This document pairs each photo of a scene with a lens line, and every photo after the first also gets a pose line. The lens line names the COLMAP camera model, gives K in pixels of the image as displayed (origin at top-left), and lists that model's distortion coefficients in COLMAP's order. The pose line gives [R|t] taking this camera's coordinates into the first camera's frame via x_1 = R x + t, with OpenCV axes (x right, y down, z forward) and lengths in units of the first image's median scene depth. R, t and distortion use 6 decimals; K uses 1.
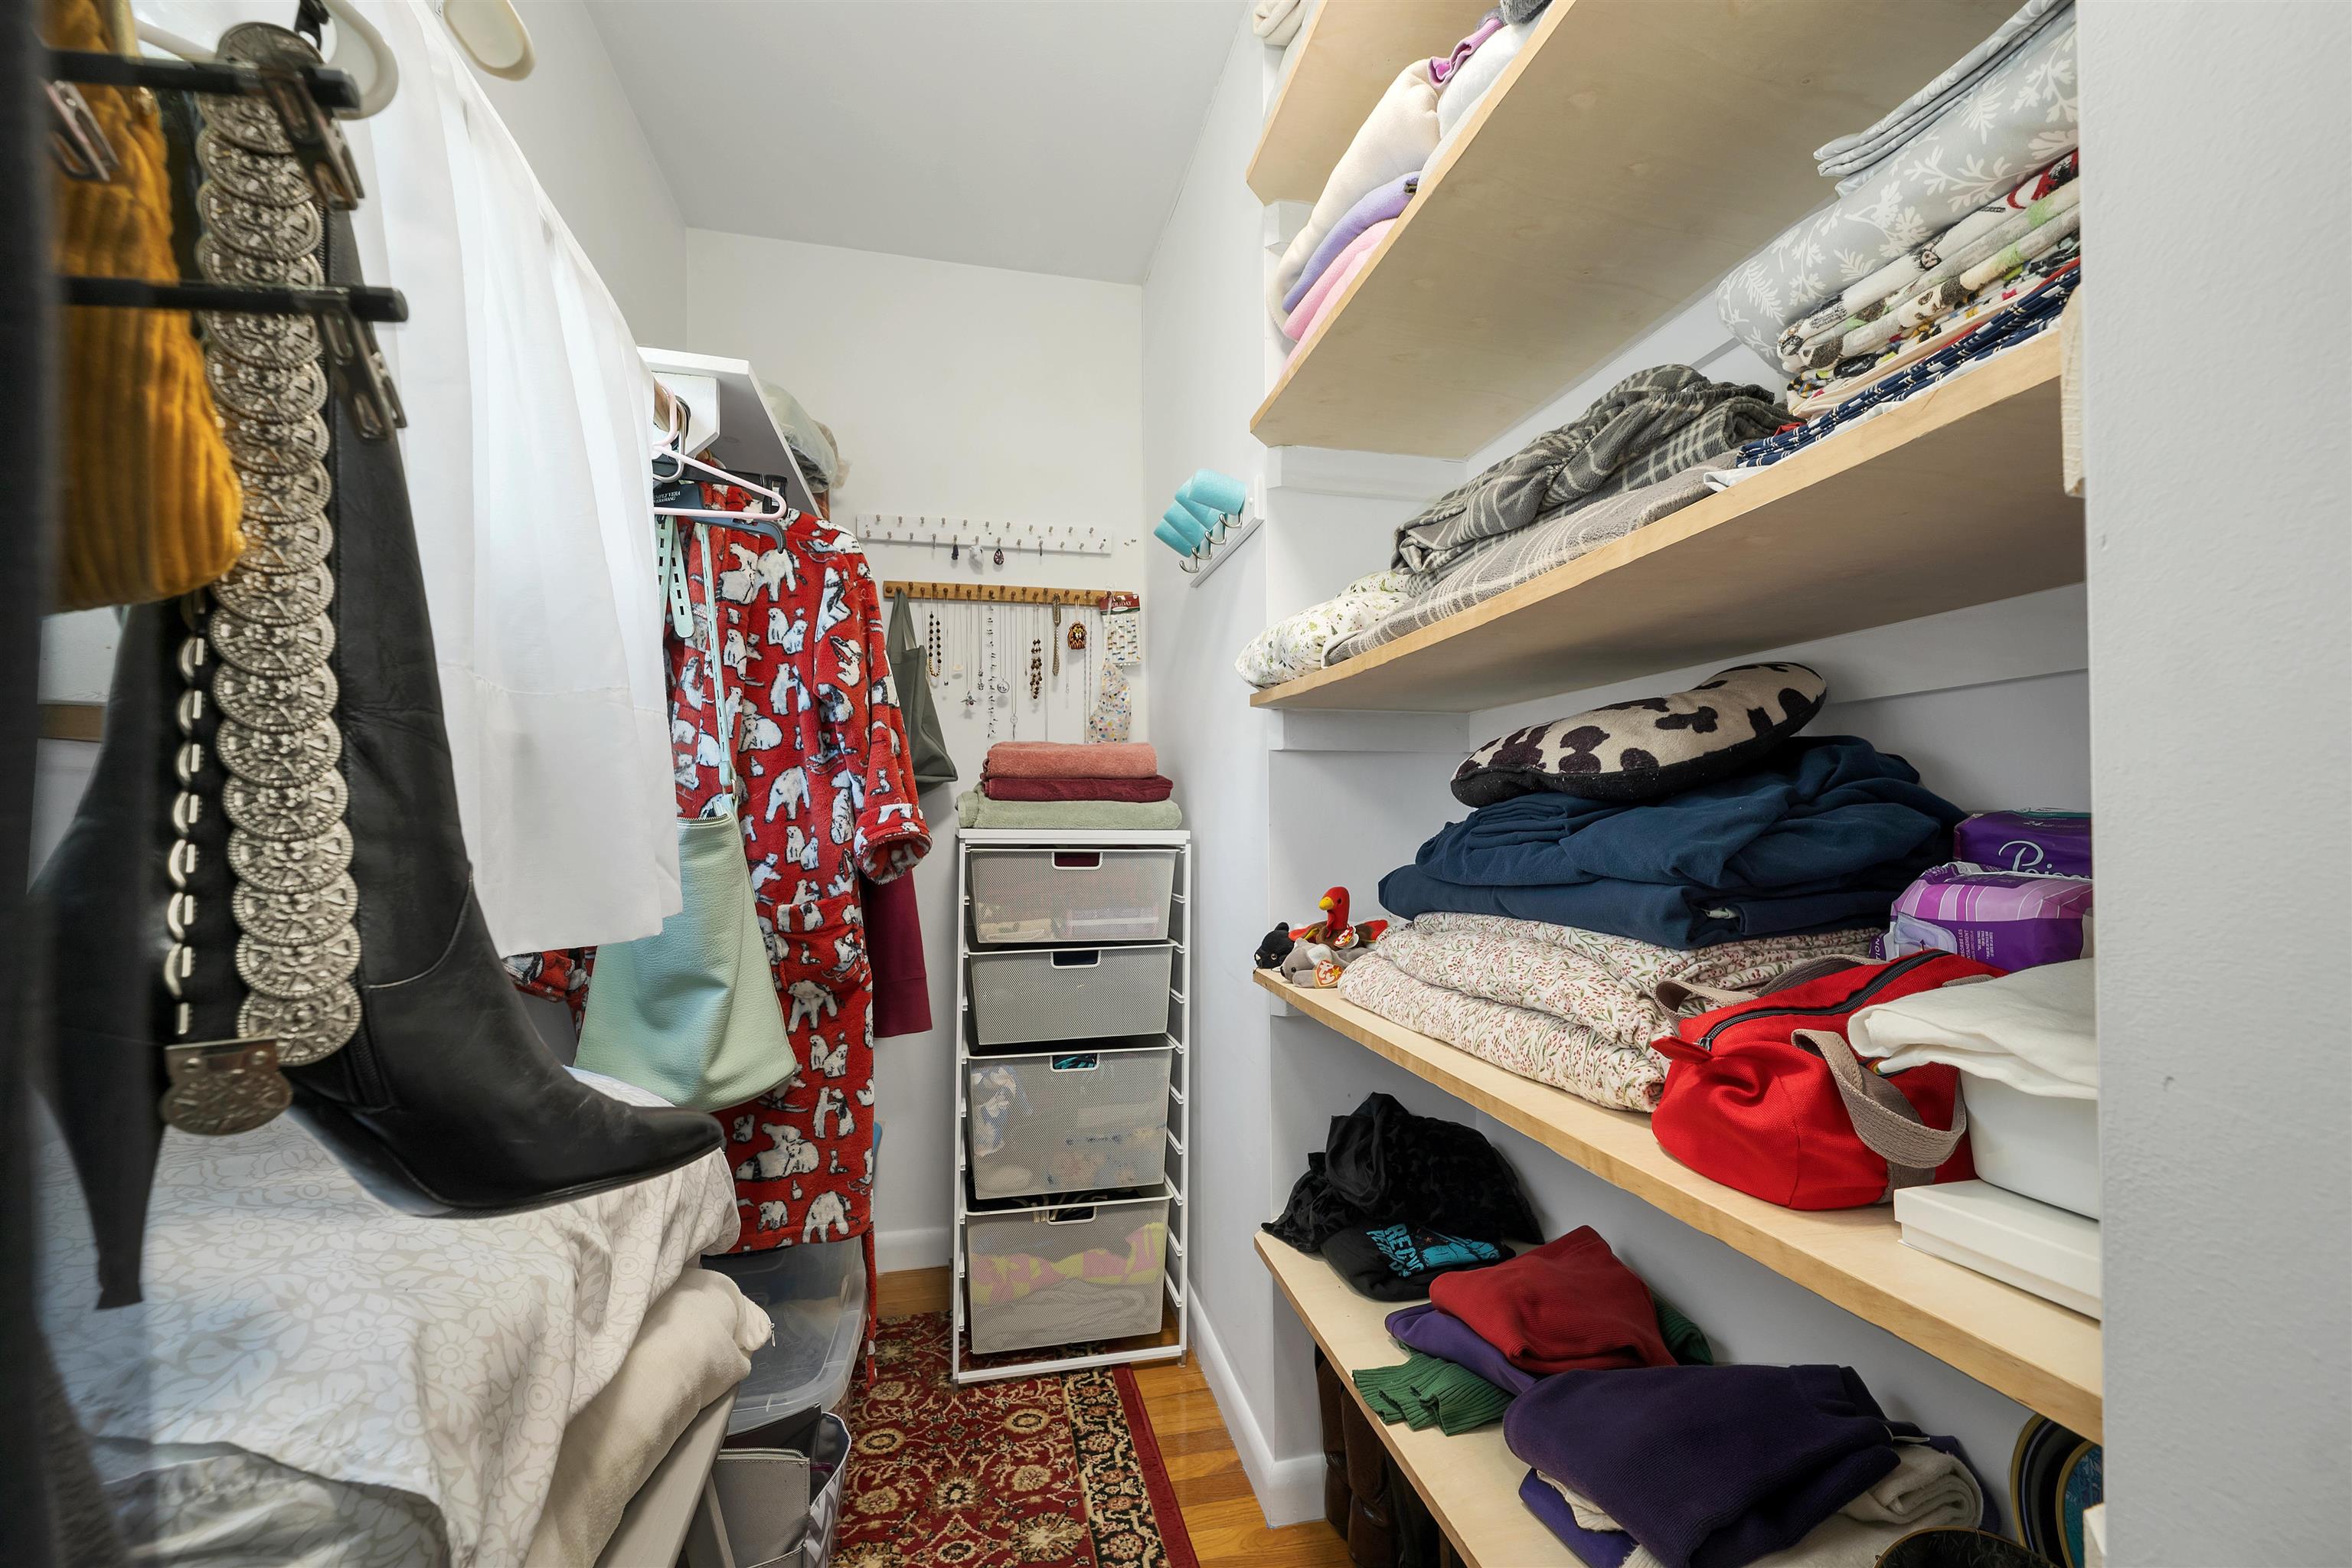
lens RADIAL K [[972.1, 0, 1175.0], [0, 972.1, 801.2], [0, 0, 1]] dist [0.000266, 0.000074]
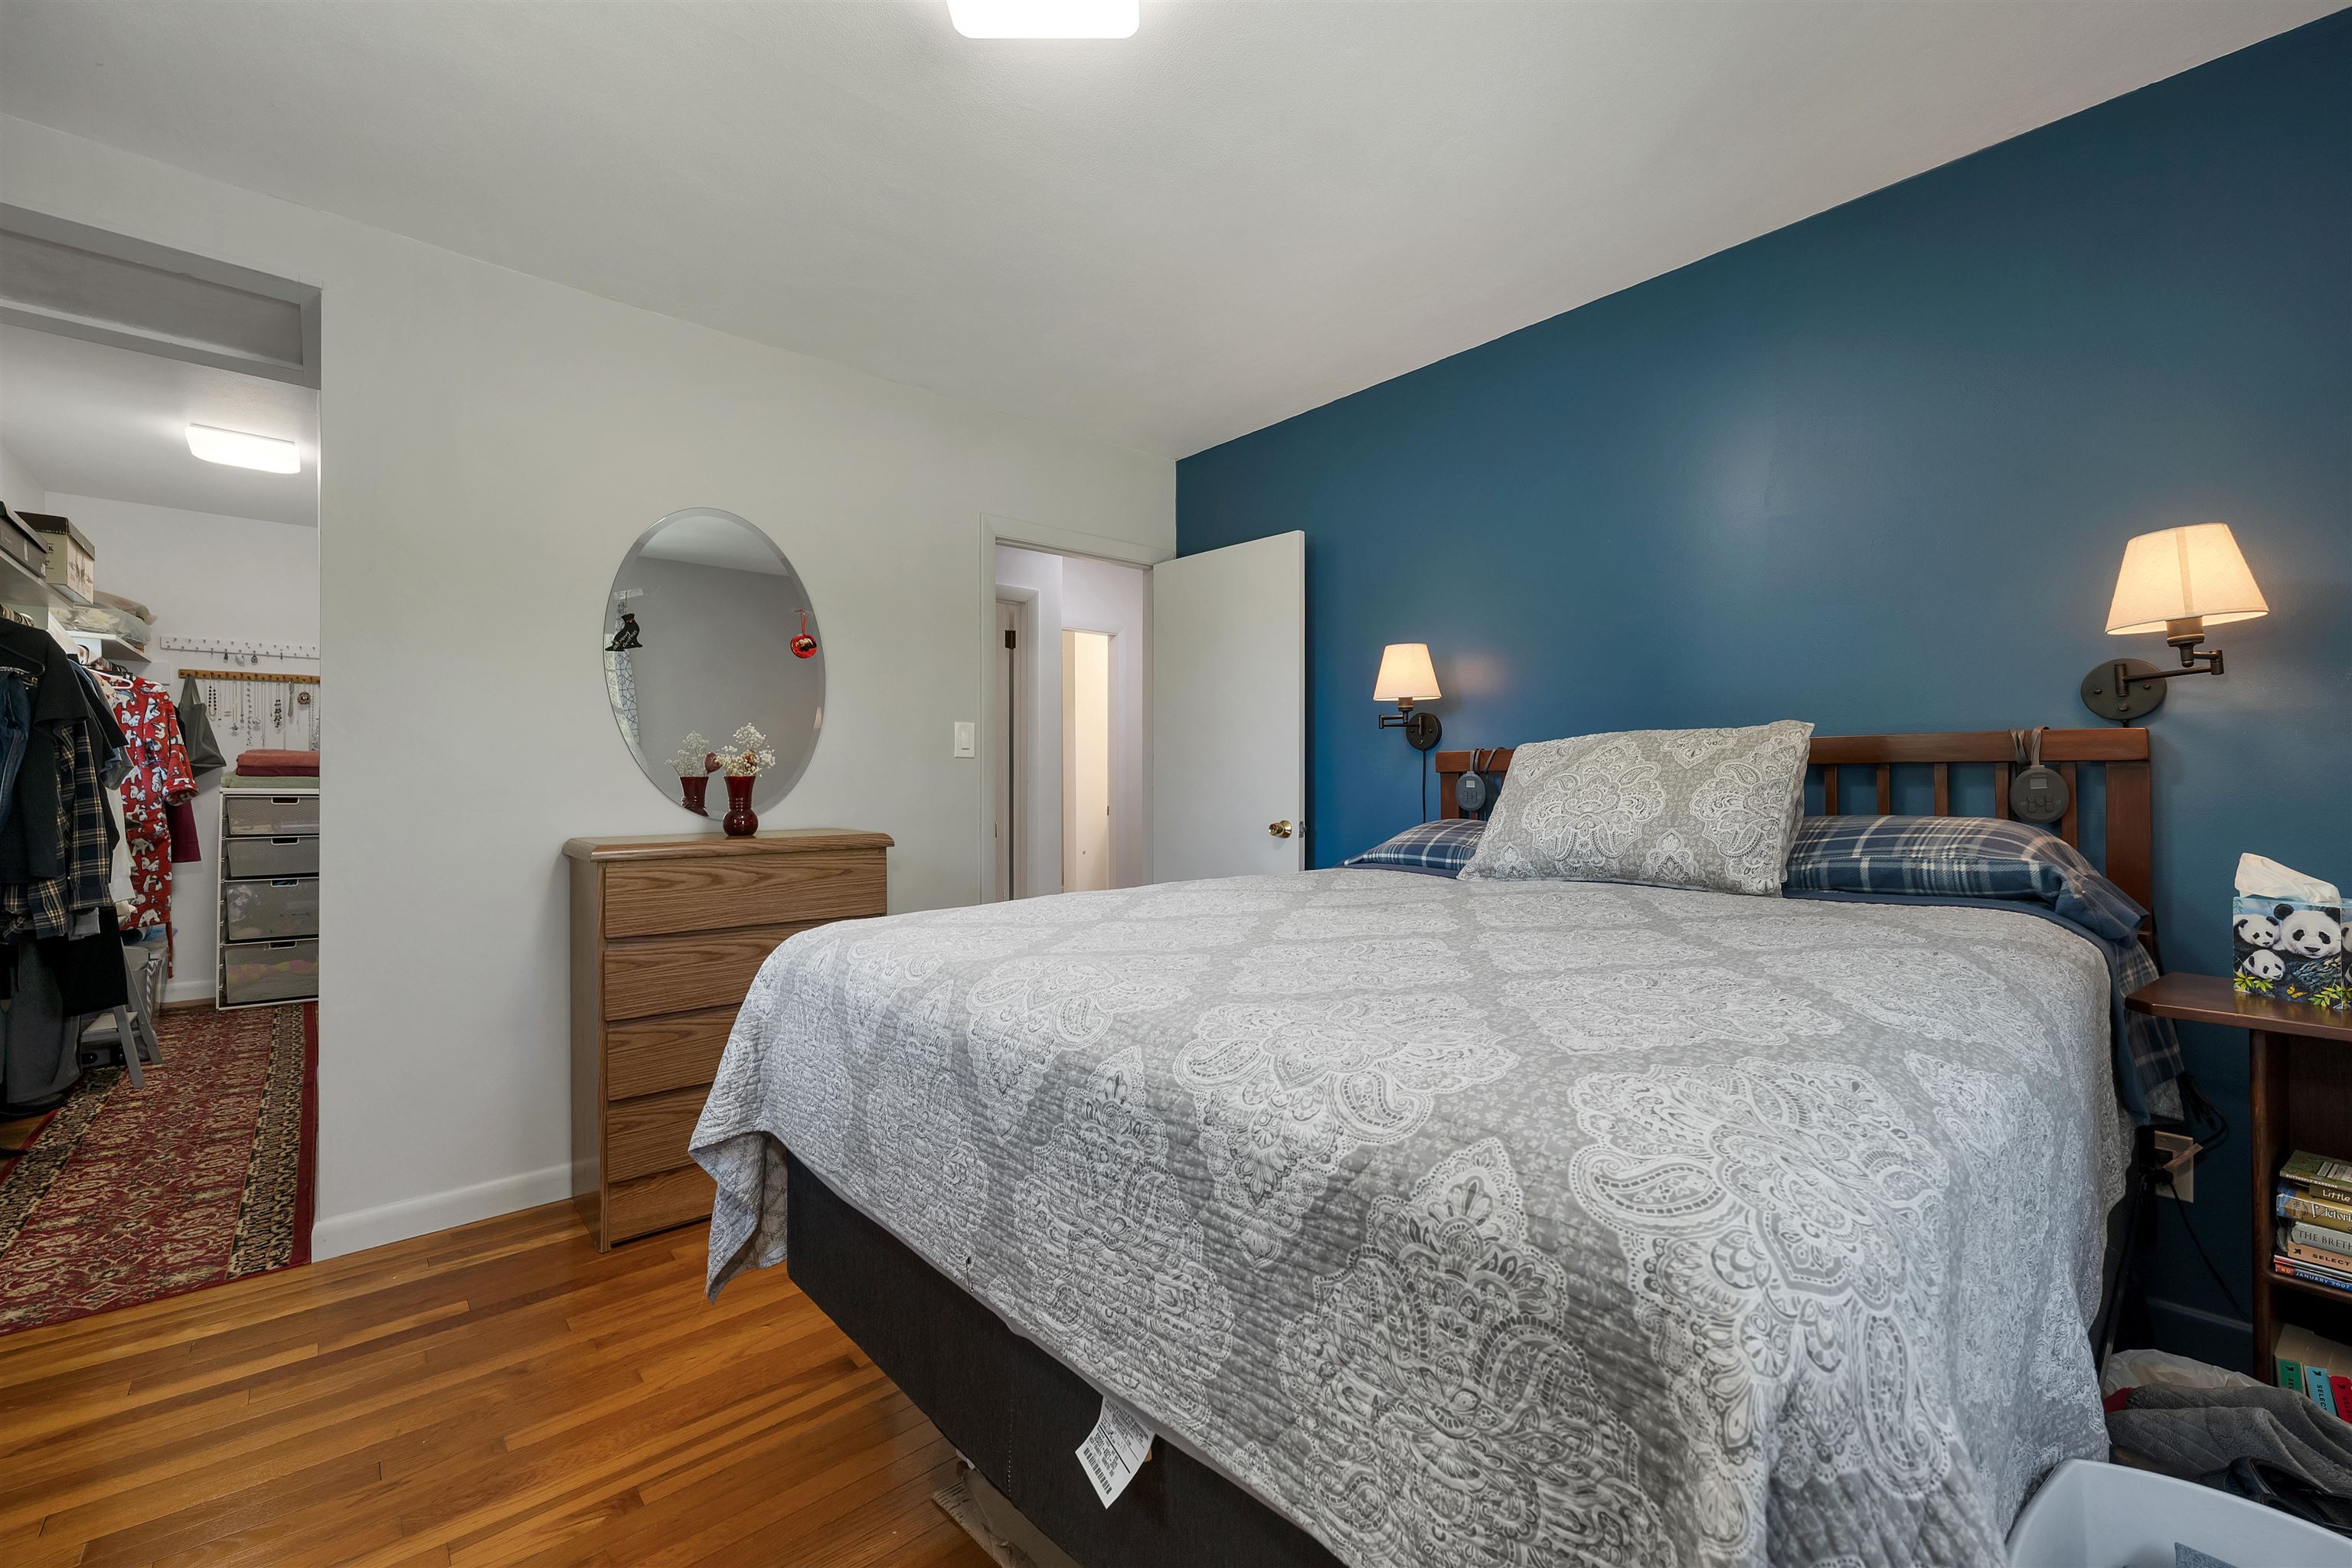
lens RADIAL K [[972.1, 0, 1175.0], [0, 972.1, 801.2], [0, 0, 1]] dist [0.000266, 0.000074]
pose [[0.879021, 0.008335, 0.476710, 0.793608], [-0.021727, 0.999509, 0.022588, -0.050351], [-0.476287, -0.030213, 0.878770, -2.515491]]
